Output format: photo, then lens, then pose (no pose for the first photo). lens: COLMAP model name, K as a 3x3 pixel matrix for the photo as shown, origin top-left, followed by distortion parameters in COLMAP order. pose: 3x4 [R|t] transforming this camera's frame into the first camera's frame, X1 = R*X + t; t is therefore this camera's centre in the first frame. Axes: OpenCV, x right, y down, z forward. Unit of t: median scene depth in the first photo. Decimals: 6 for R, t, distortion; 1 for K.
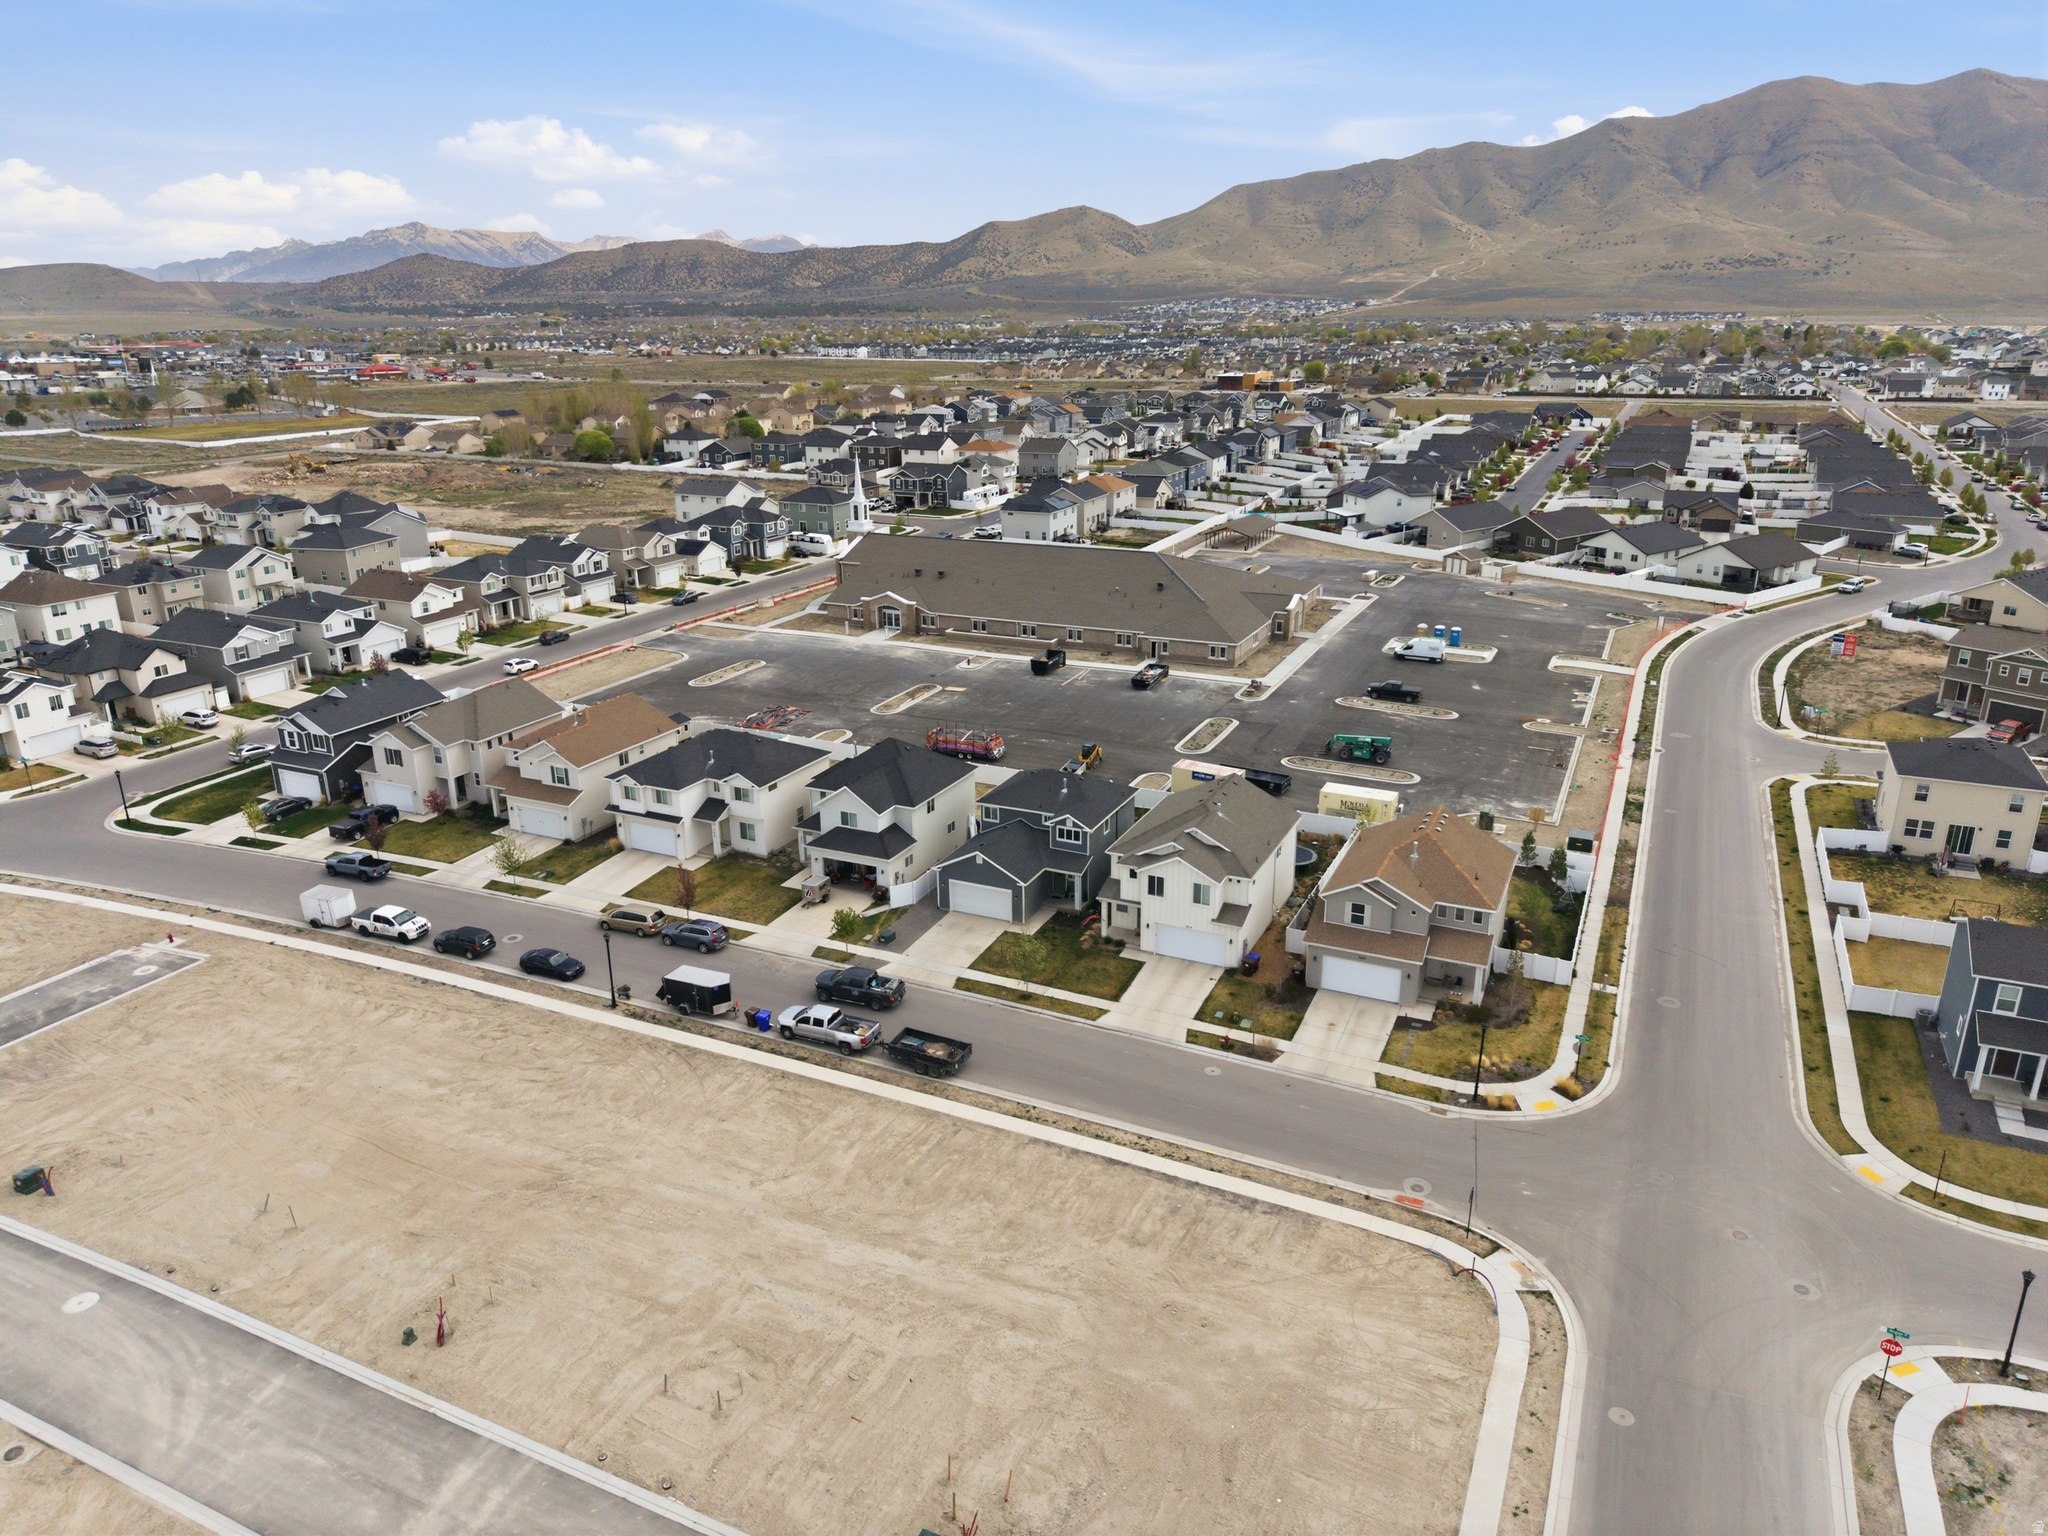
lens RADIAL K [[1359.5, 0, 1024.0], [0, 1359.5, 768.0], [0, 0, 1]] dist [0.005494, -0.001985]
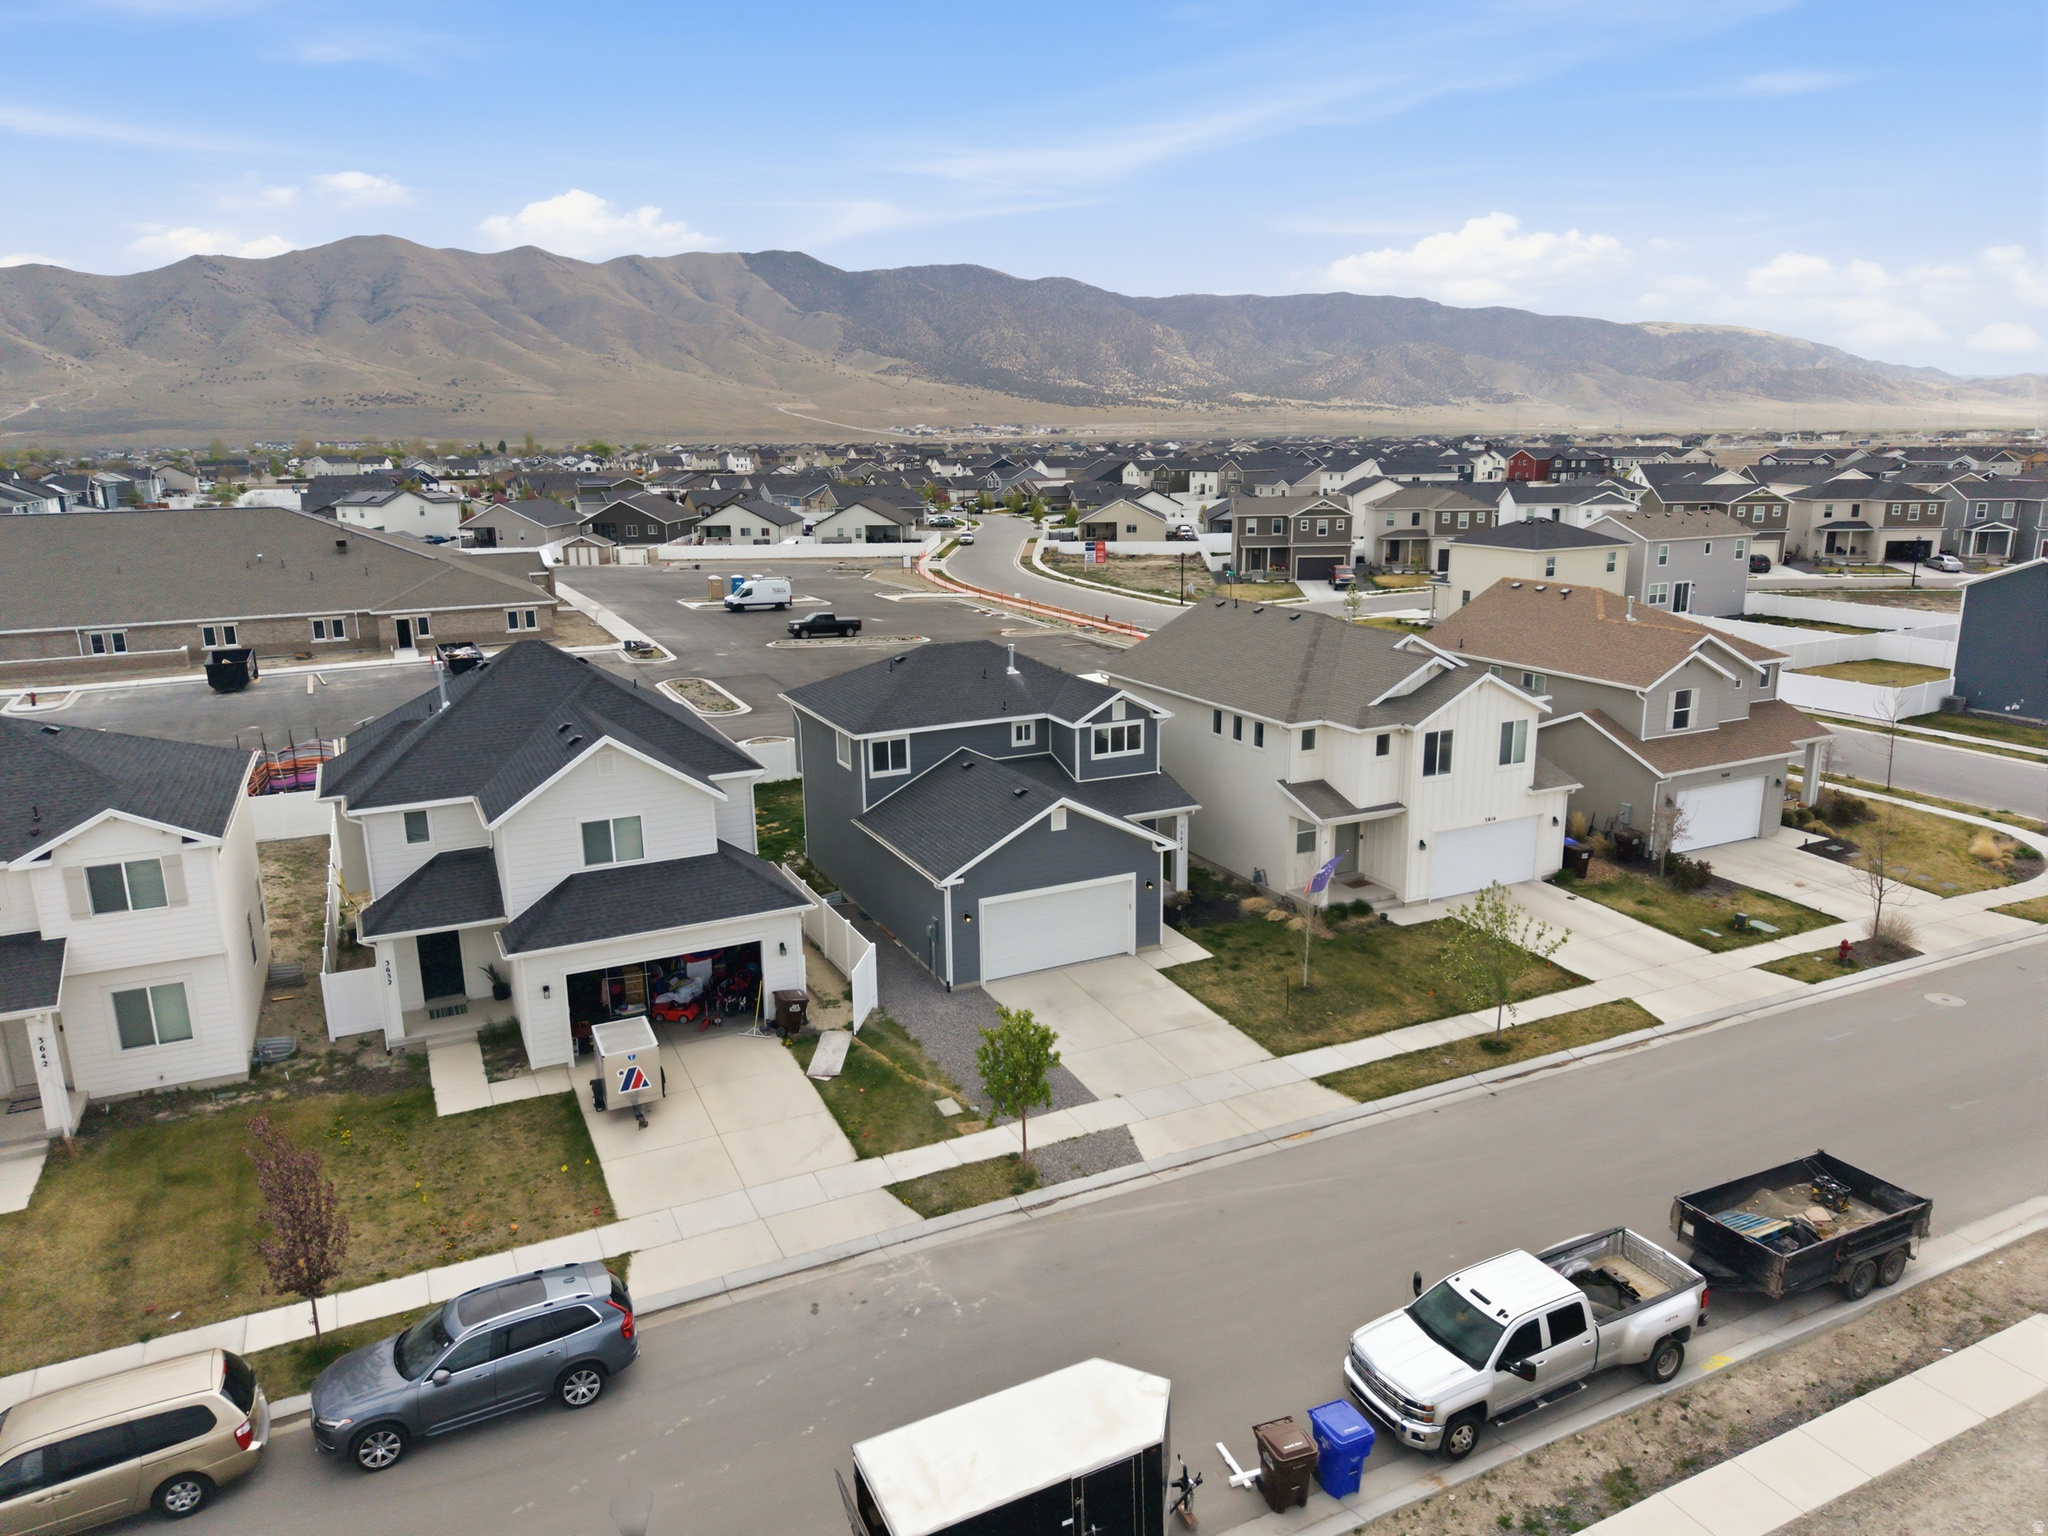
lens RADIAL K [[1358.6, 0, 1010.5], [0, 1358.6, 772.3], [0, 0, 1]] dist [0.012476, -0.004155]
pose [[0.626787, -0.184148, 0.757118, -0.317865], [0.256139, 0.966367, 0.022995, 0.038827], [-0.735888, 0.179514, 0.652874, 0.705242]]
